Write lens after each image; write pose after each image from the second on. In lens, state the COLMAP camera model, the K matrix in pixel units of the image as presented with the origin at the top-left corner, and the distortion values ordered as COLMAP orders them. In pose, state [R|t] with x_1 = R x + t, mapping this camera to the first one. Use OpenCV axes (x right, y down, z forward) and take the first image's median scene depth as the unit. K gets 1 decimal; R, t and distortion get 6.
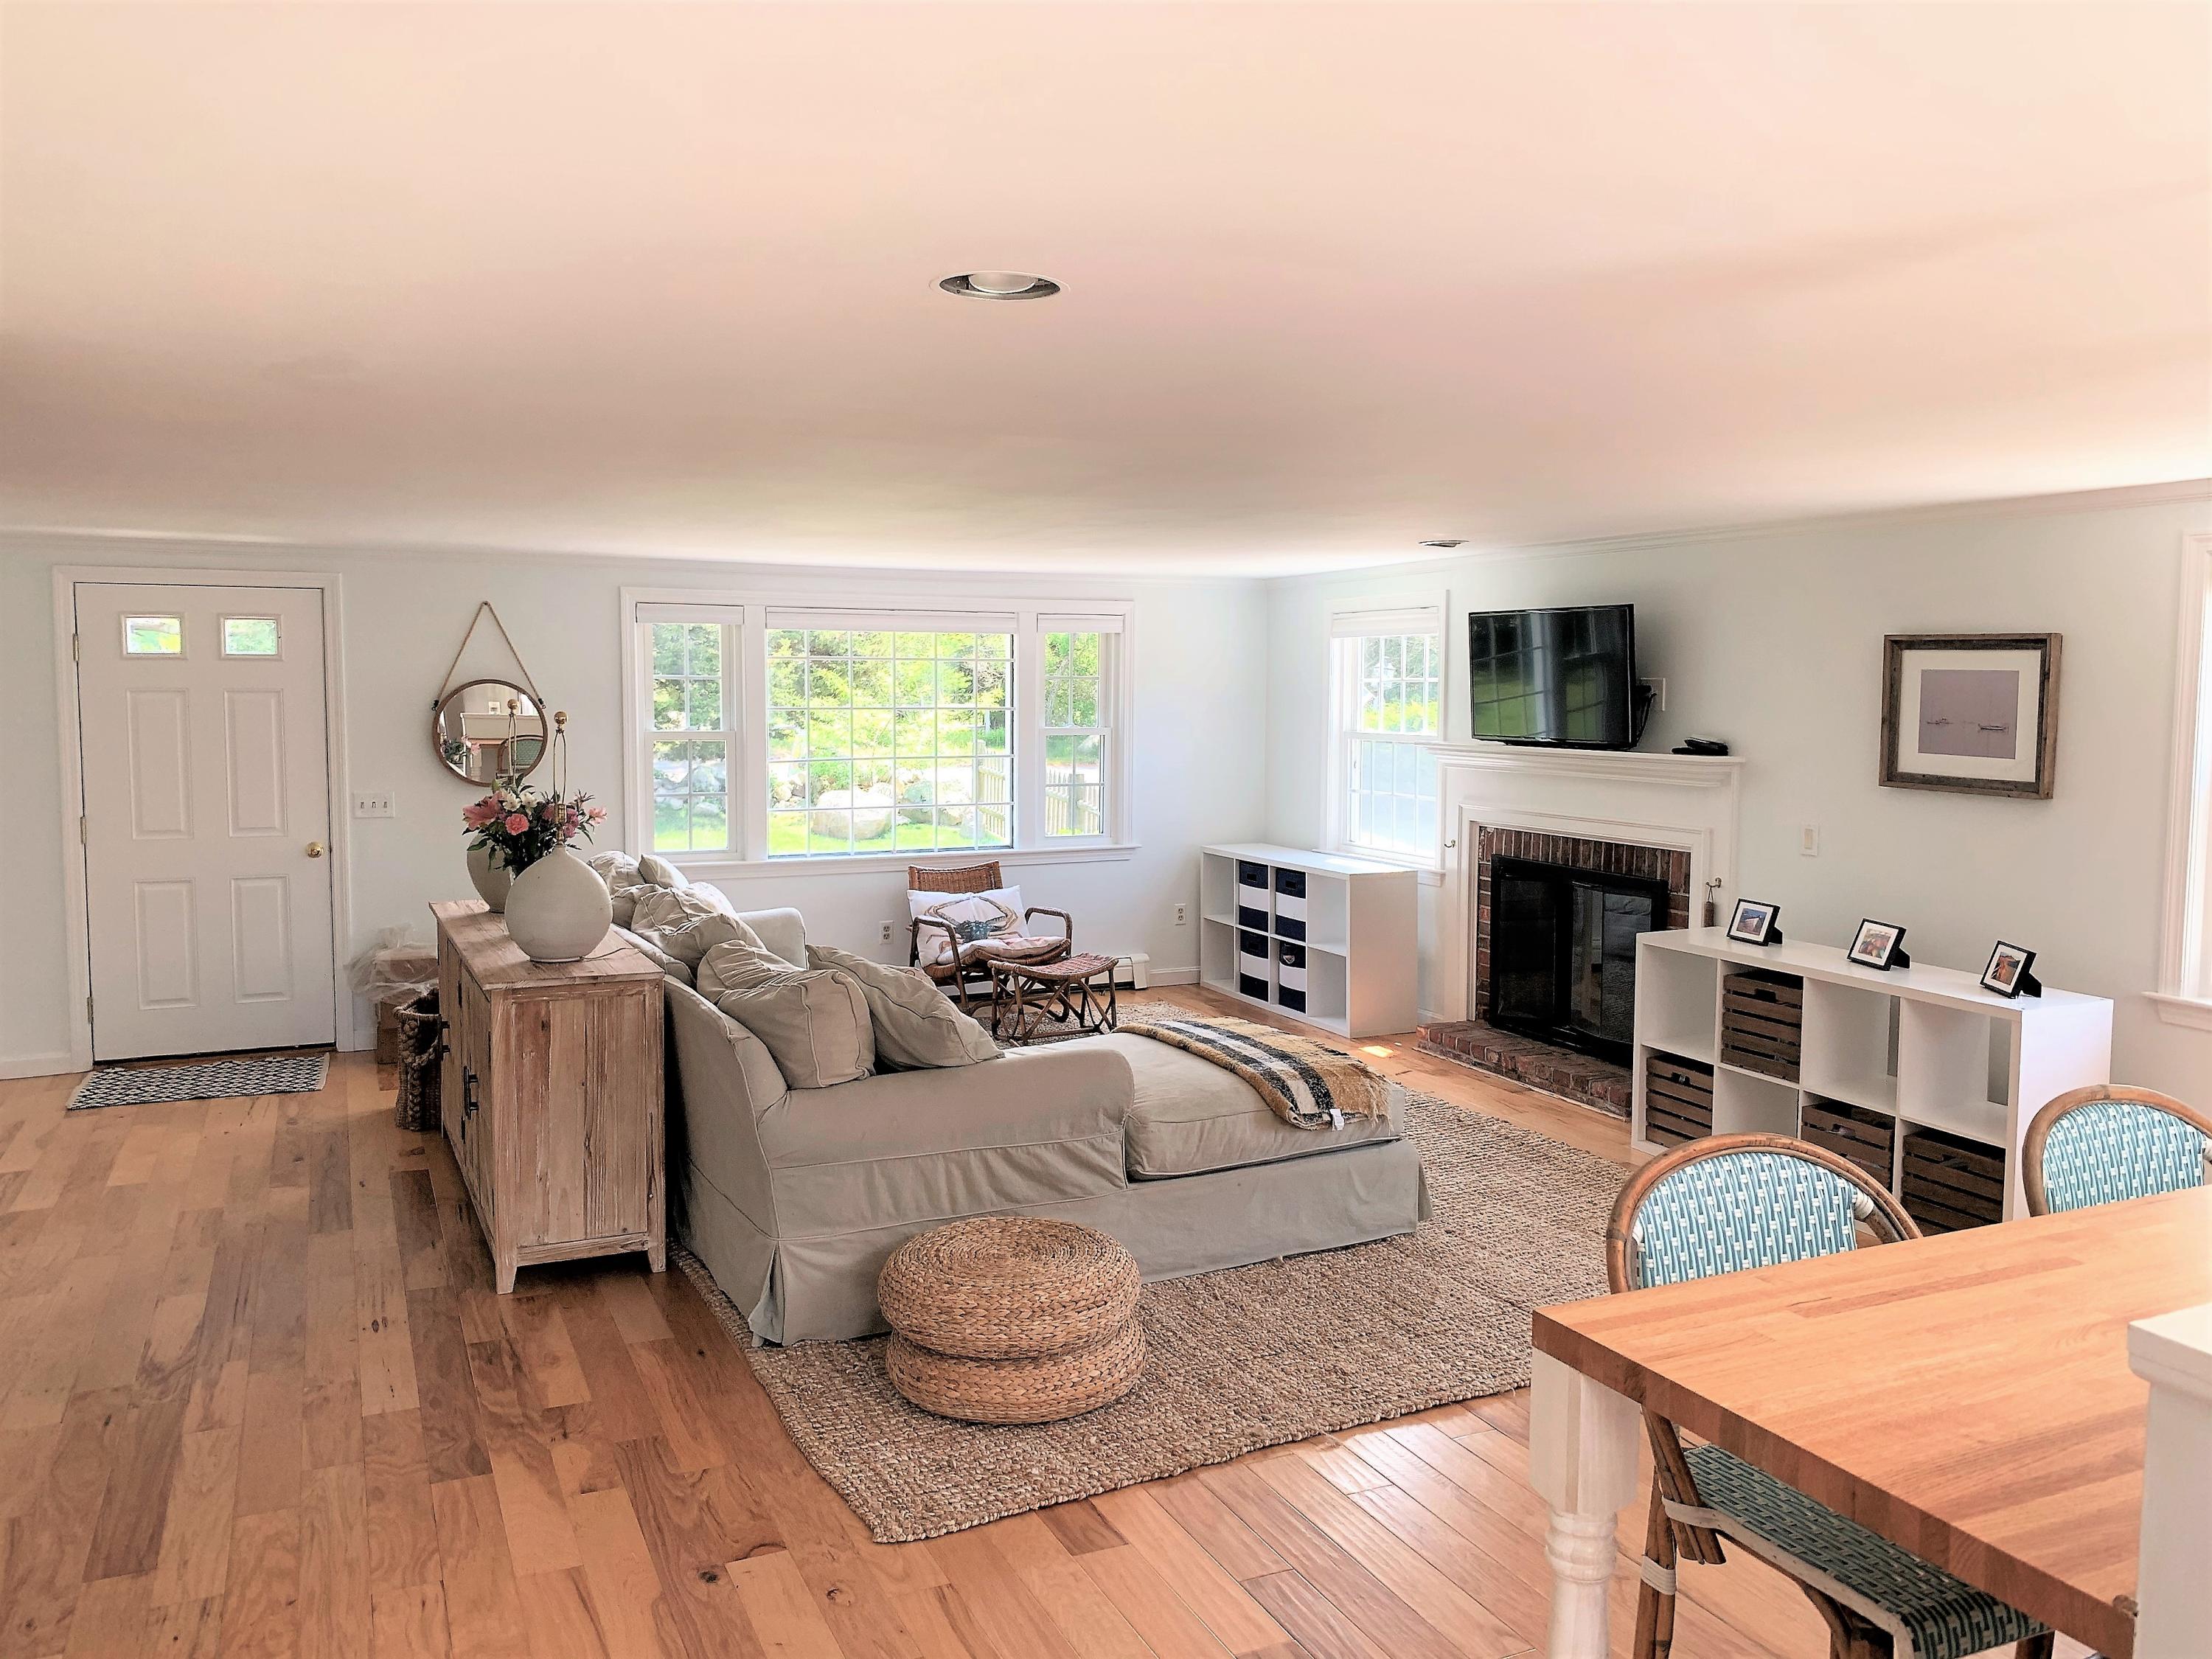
lens RADIAL K [[1756.2, 0, 1085.6], [0, 1756.2, 790.1], [0, 0, 1]] dist [0.054315, -0.038423]
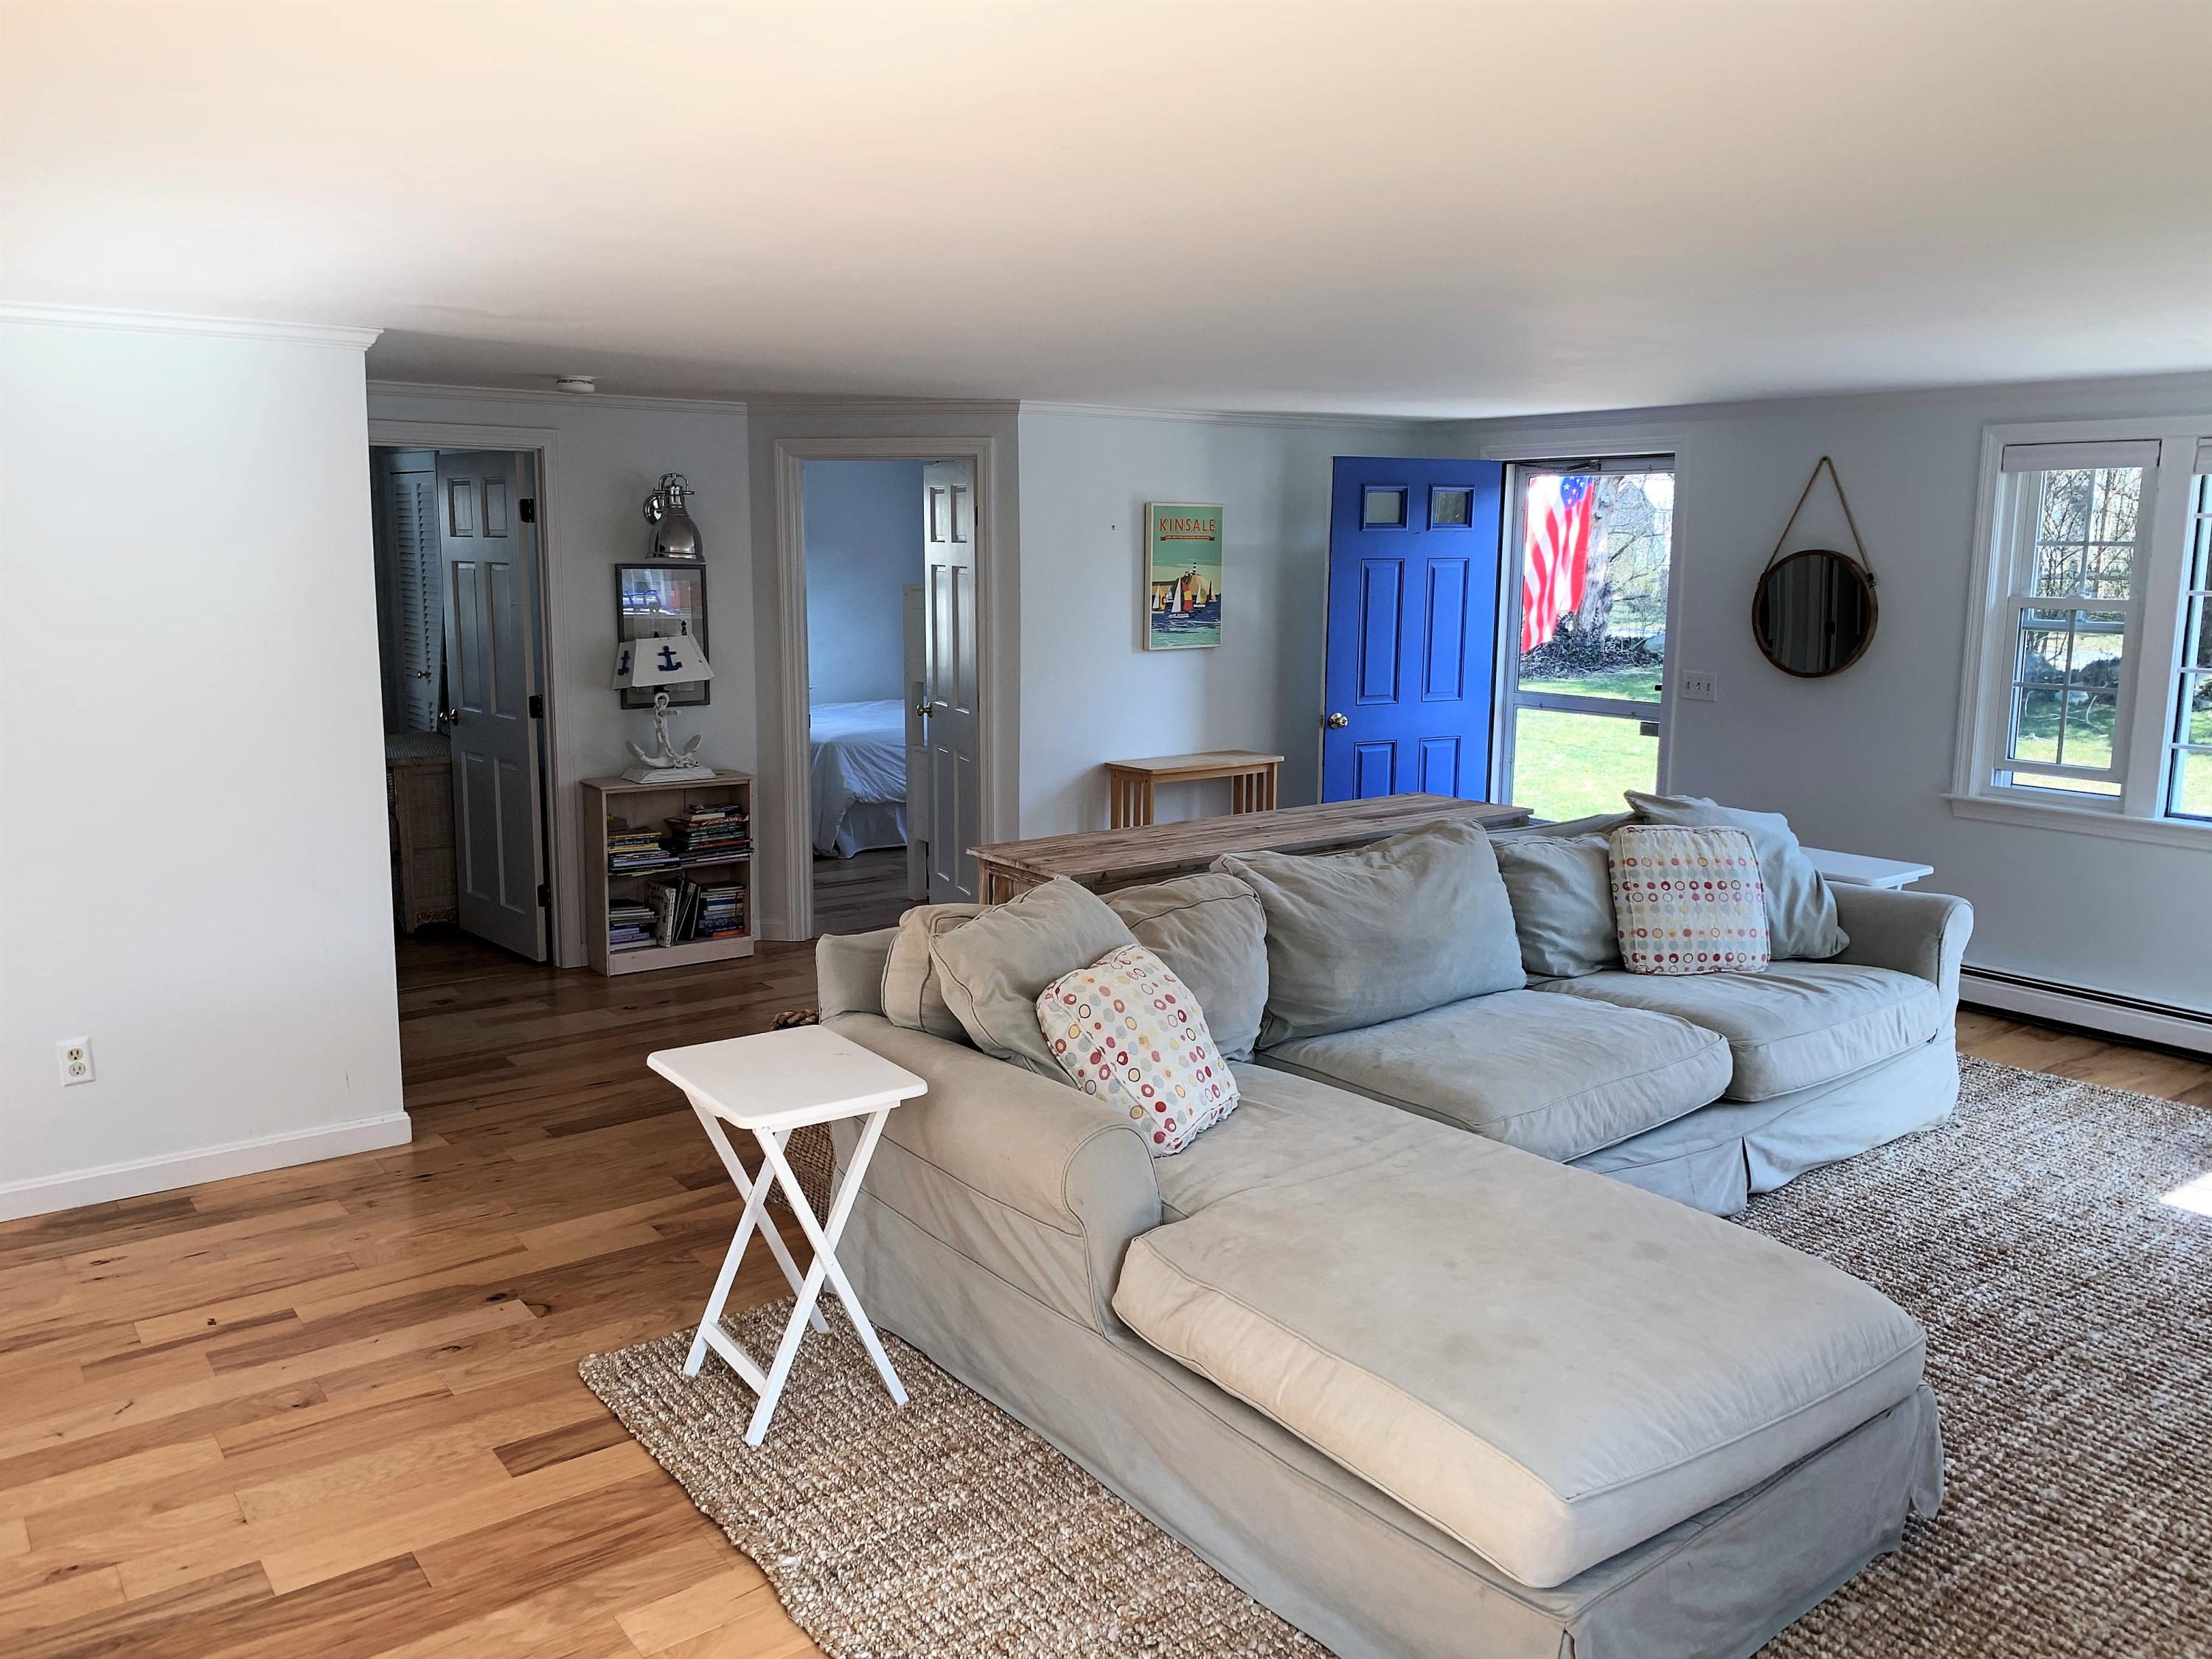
lens RADIAL K [[1756.2, 0, 1103.3], [0, 1756.2, 832.4], [0, 0, 1]] dist [0.054315, -0.038423]
pose [[0.216862, 0.160051, -0.962992, 0.937995], [-0.076286, 0.986230, 0.146734, -0.062054], [0.973217, 0.041641, 0.226086, 1.092720]]
